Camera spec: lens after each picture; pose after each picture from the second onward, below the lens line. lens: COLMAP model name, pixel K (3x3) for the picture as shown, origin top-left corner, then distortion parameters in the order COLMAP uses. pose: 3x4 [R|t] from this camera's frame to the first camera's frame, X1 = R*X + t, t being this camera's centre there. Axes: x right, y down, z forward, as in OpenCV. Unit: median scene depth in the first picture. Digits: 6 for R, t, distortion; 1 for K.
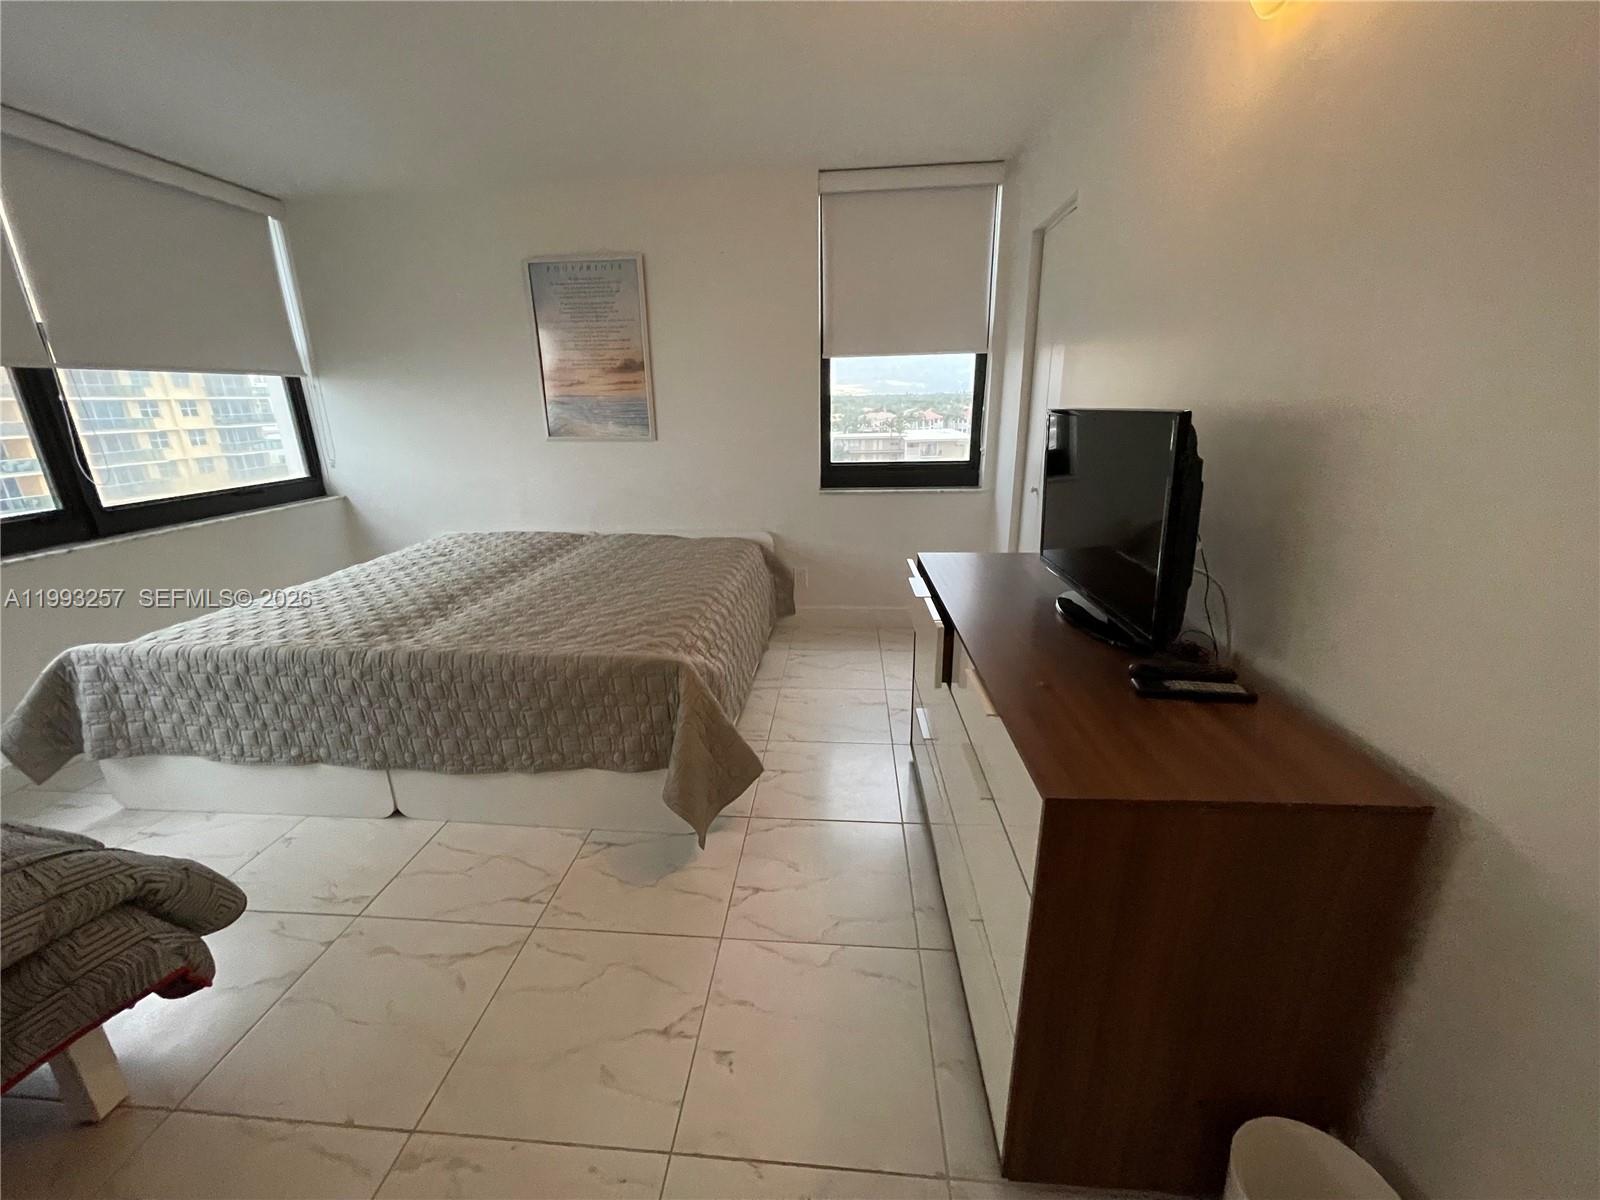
lens RADIAL K [[652.5, 0, 800.0], [0, 652.5, 600.0], [0, 0, 1]] dist [-0.002498, 0.000348]
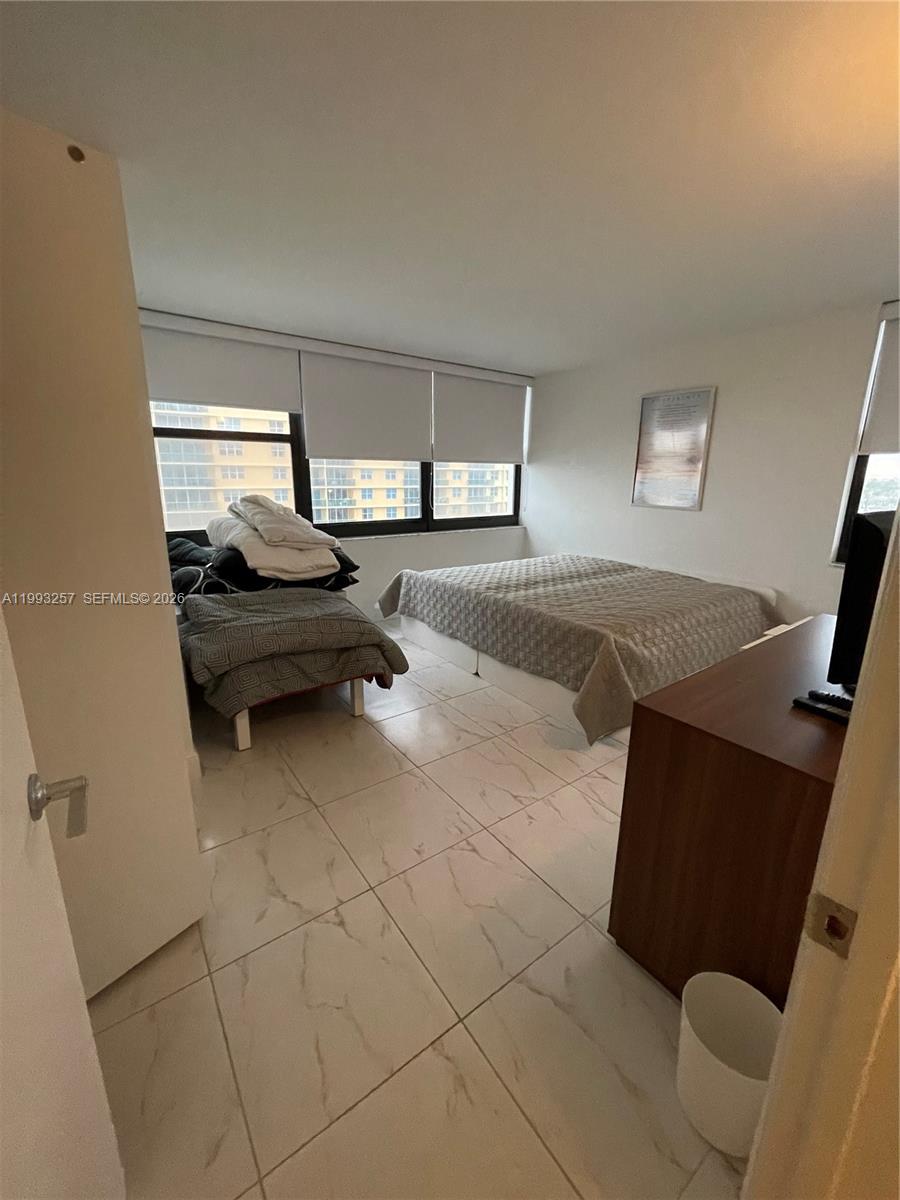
lens RADIAL K [[489.3, 0, 450.0], [0, 489.3, 600.0], [0, 0, 1]] dist [-0.002498, 0.000348]
pose [[0.651737, 0.213223, -0.727856, 0.434882], [-0.247644, 0.966897, 0.061504, 0.024995], [0.716876, 0.140164, 0.682966, -0.176740]]
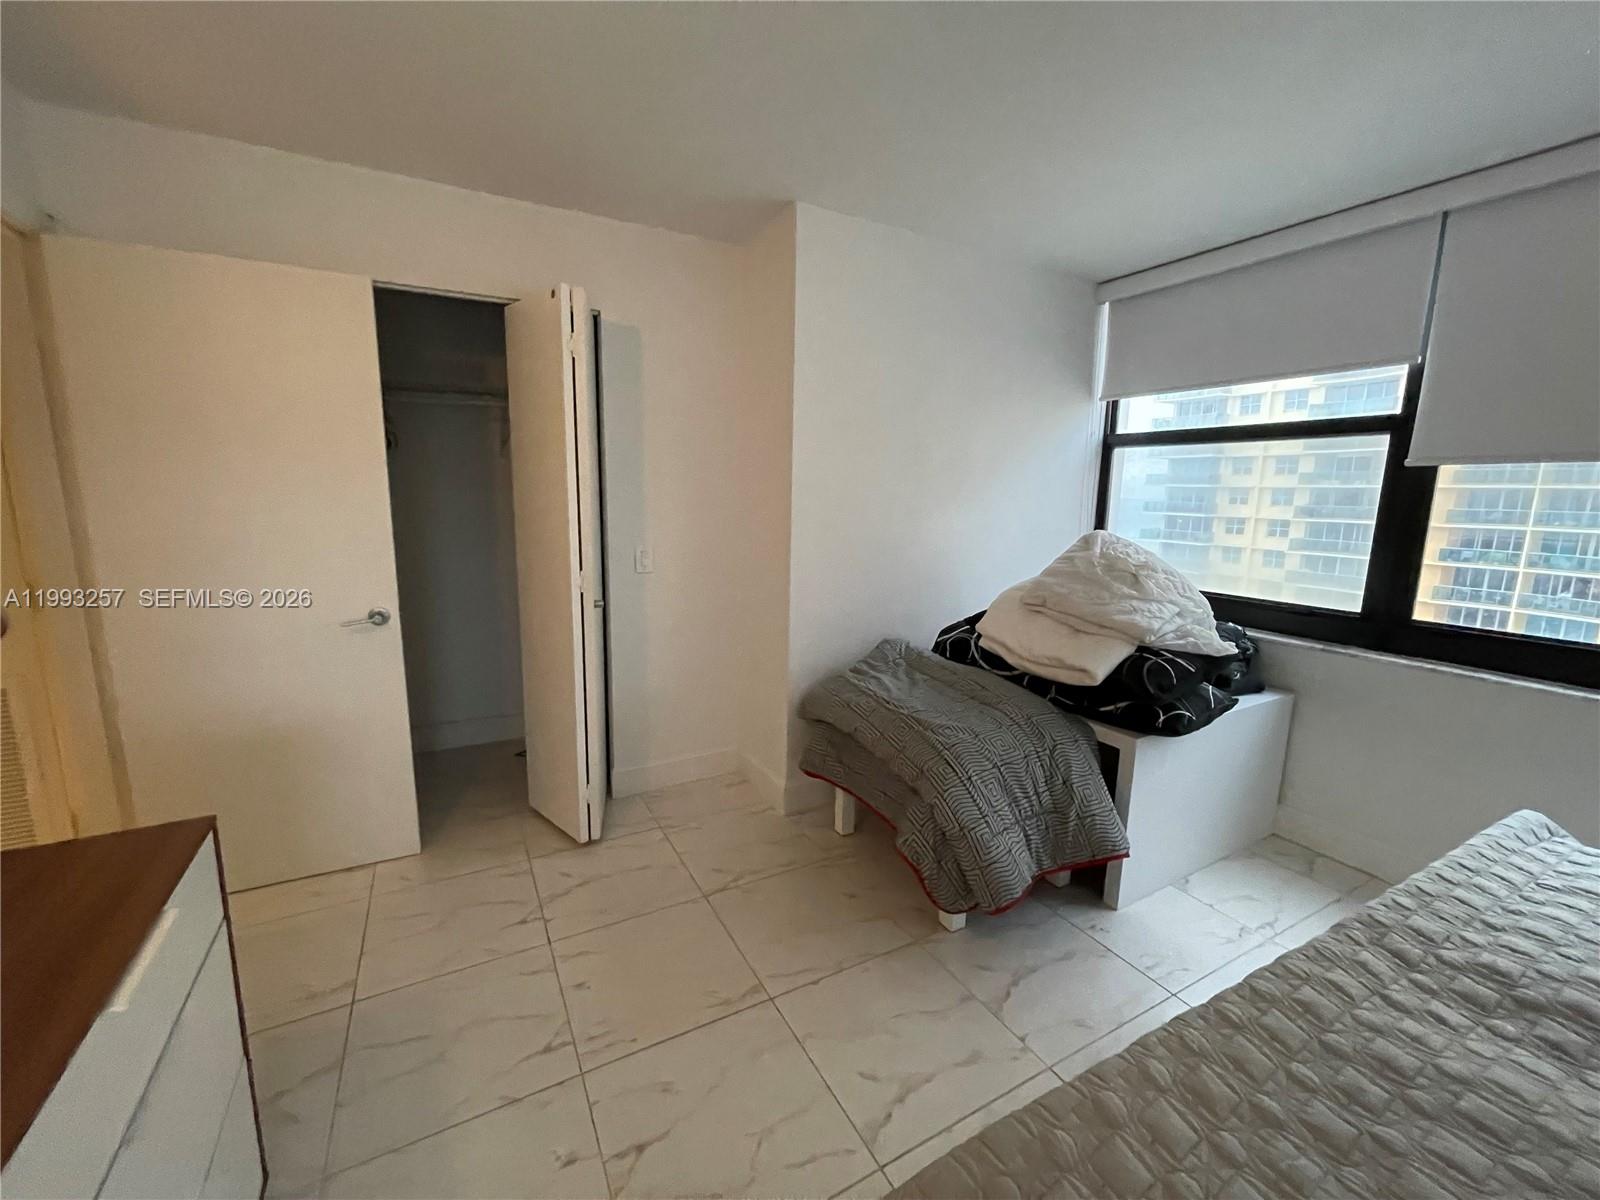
lens RADIAL K [[643.0, 0, 789.3], [0, 643.0, 600.3], [0, 0, 1]] dist [-0.002989, 0.000650]
pose [[-0.844945, 0.098419, -0.525720, 0.017194], [-0.152672, 0.897648, 0.413424, -0.336612], [0.512600, 0.429584, -0.743437, 1.017291]]
